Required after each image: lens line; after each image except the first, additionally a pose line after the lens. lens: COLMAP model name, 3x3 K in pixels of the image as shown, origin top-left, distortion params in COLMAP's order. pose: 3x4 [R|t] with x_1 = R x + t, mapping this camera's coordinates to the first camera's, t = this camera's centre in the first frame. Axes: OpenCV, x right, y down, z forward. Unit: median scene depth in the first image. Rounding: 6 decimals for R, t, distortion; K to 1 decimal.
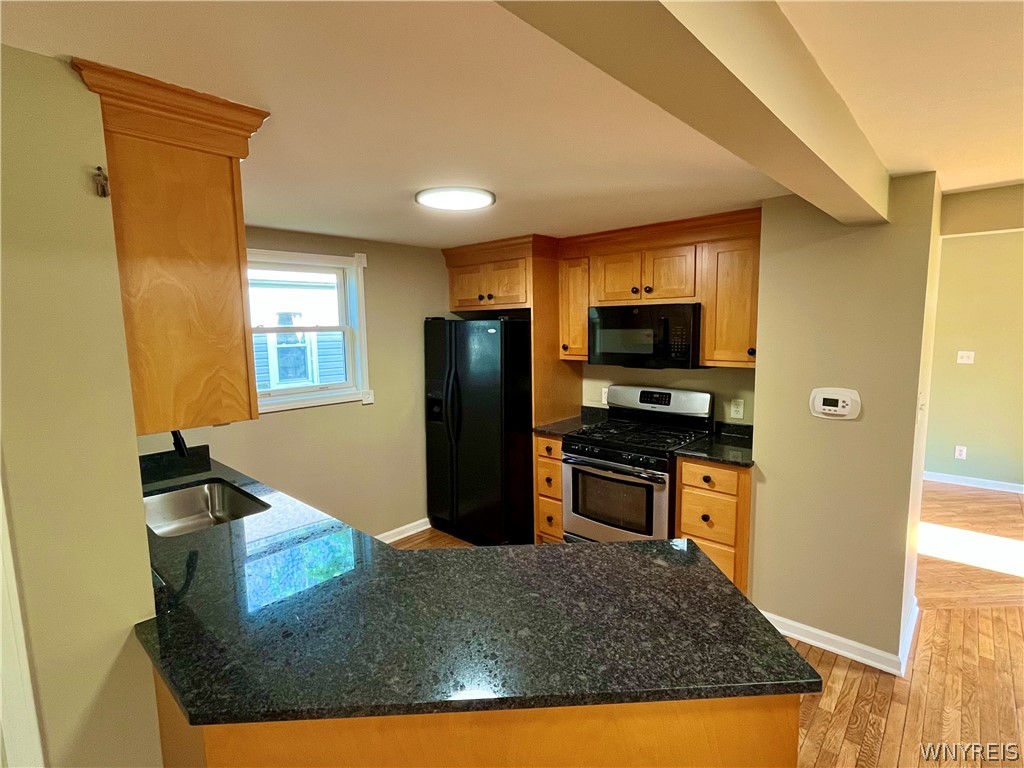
lens RADIAL K [[510.4, 0, 513.1], [0, 510.4, 382.4], [0, 0, 1]] dist [-0.000168, 0.000114]
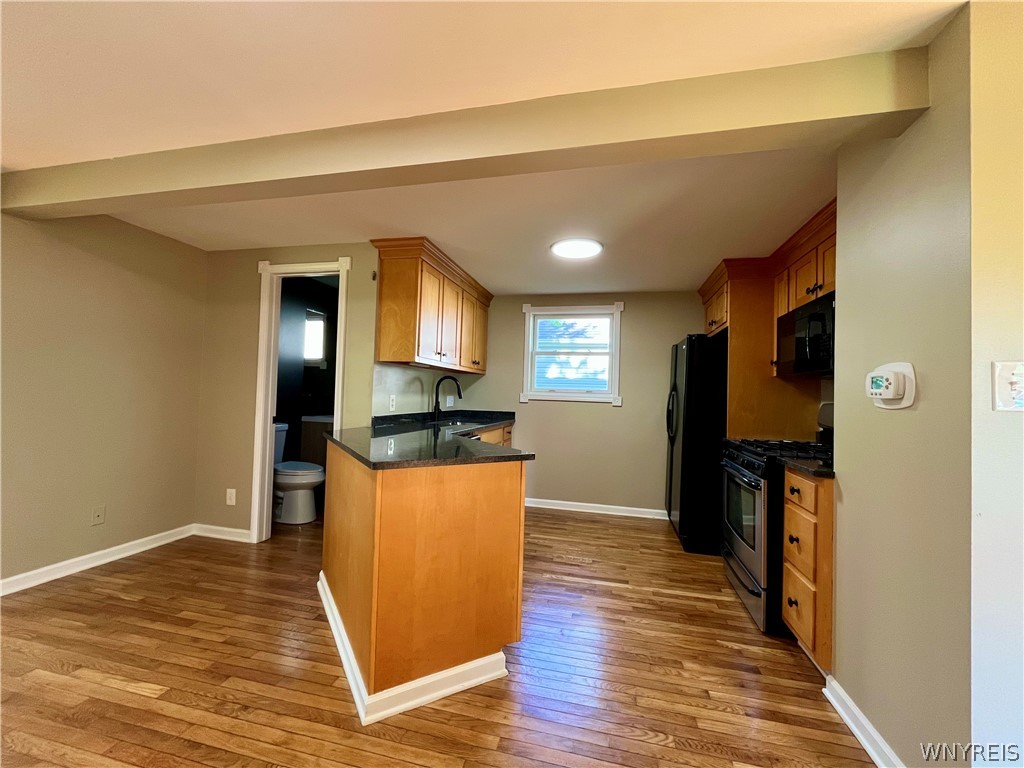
lens RADIAL K [[416.0, 0, 512.0], [0, 416.0, 384.0], [0, 0, 1]] dist [-0.002524, -0.000397]
pose [[0.484639, 0.010293, -0.874654, 0.603339], [-0.139839, 0.987982, -0.065857, 0.102187], [0.863464, 0.154228, 0.480254, 0.201665]]
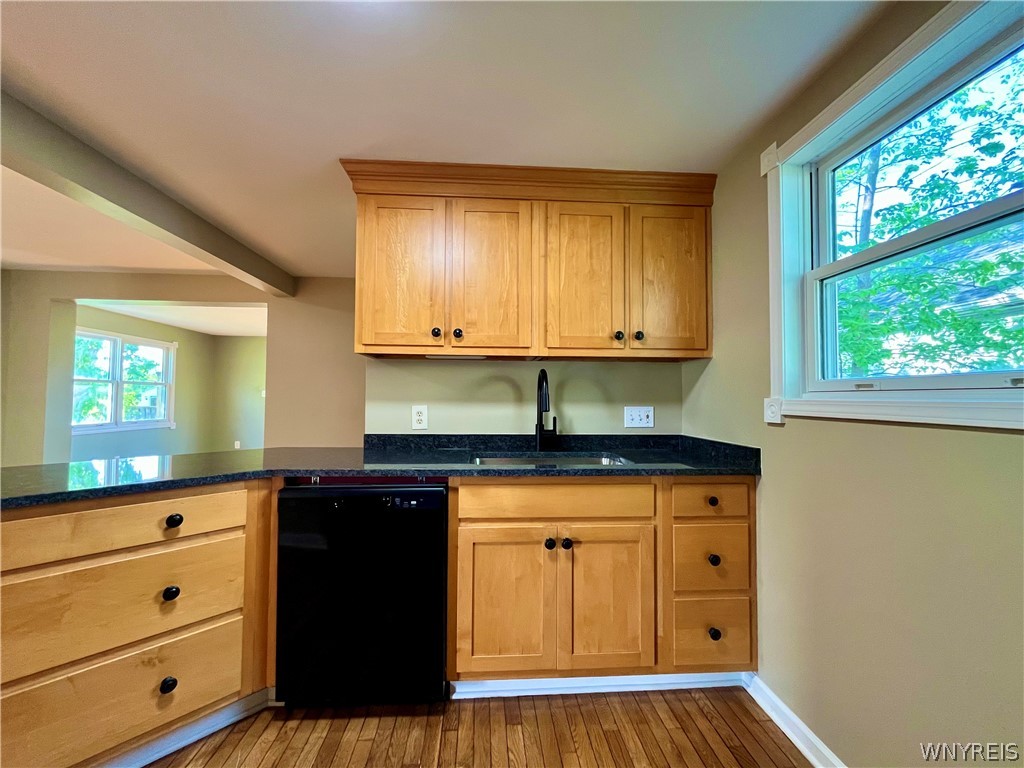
lens RADIAL K [[415.1, 0, 505.2], [0, 415.1, 385.0], [0, 0, 1]] dist [-0.002368, -0.000475]
pose [[-0.697378, -0.004214, -0.716691, 0.039399], [-0.075224, 0.994890, 0.067348, 0.020465], [0.712745, 0.100880, -0.694131, 0.937967]]
